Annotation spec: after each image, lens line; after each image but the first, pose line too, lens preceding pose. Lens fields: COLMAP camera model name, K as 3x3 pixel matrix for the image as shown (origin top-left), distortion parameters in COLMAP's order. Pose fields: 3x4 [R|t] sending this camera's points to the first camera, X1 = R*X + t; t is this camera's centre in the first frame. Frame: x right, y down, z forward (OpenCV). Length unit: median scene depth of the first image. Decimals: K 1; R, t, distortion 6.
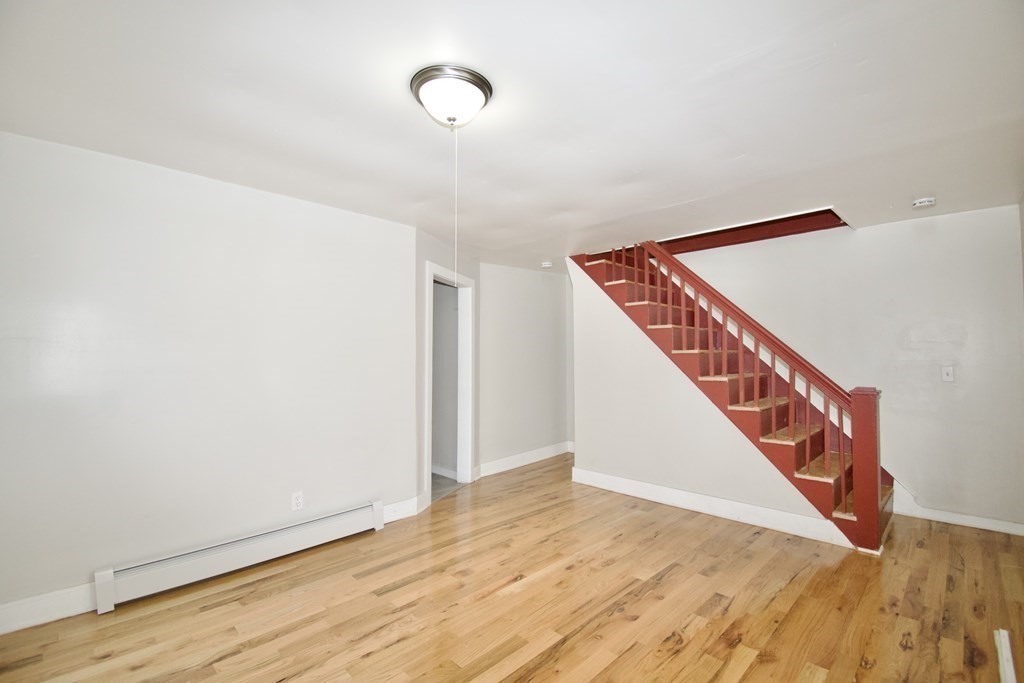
lens RADIAL K [[452.6, 0, 517.8], [0, 452.6, 332.7], [0, 0, 1]] dist [0.021980, -0.024533]
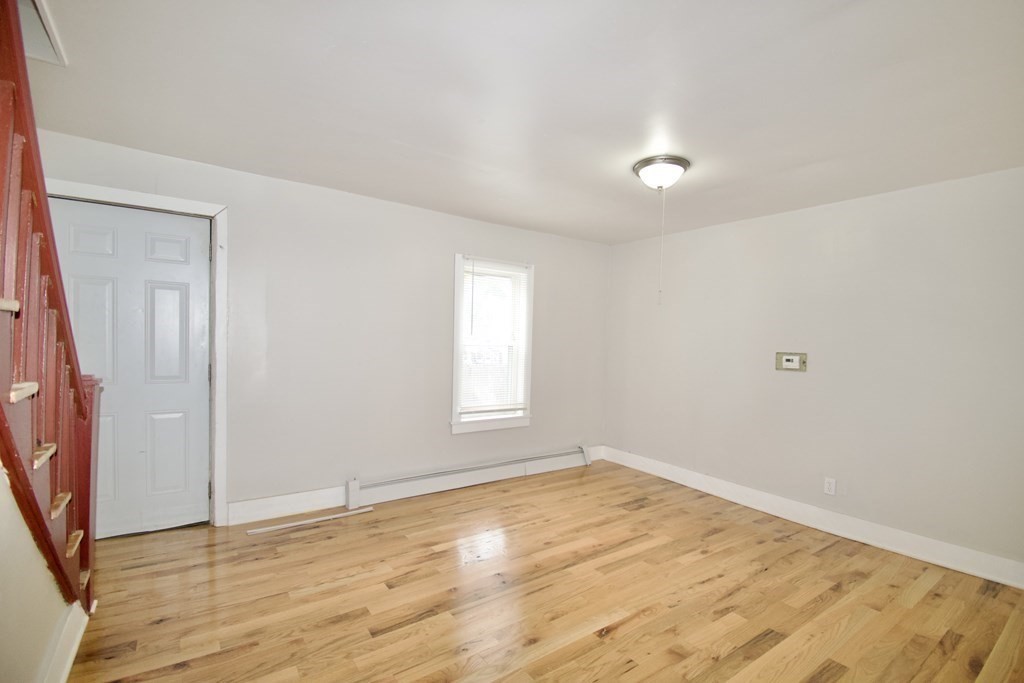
lens RADIAL K [[452.6, 0, 517.8], [0, 452.6, 332.7], [0, 0, 1]] dist [0.021980, -0.024533]
pose [[-0.984744, -0.024643, 0.172257, 0.020998], [-0.037948, 0.996508, -0.074379, 0.081262], [-0.169823, -0.079782, -0.982240, 1.507269]]
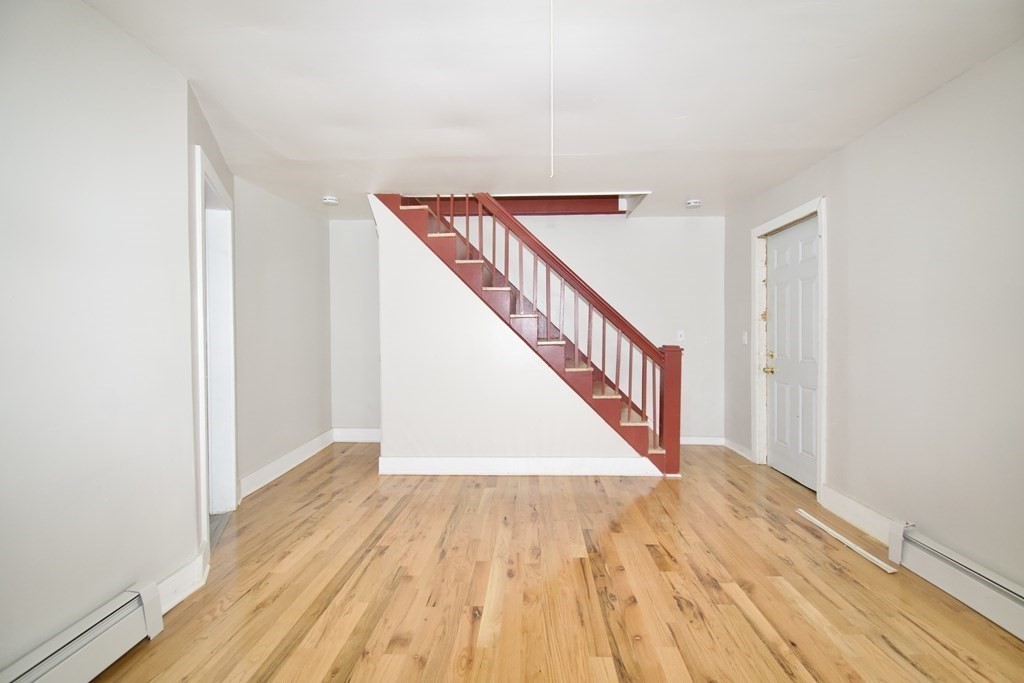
lens RADIAL K [[452.6, 0, 517.8], [0, 452.6, 332.7], [0, 0, 1]] dist [0.021980, -0.024533]
pose [[0.735148, -0.001977, 0.677904, -0.365739], [-0.032440, 0.998748, 0.038091, 0.052065], [-0.677130, -0.049994, 0.734163, 0.367792]]
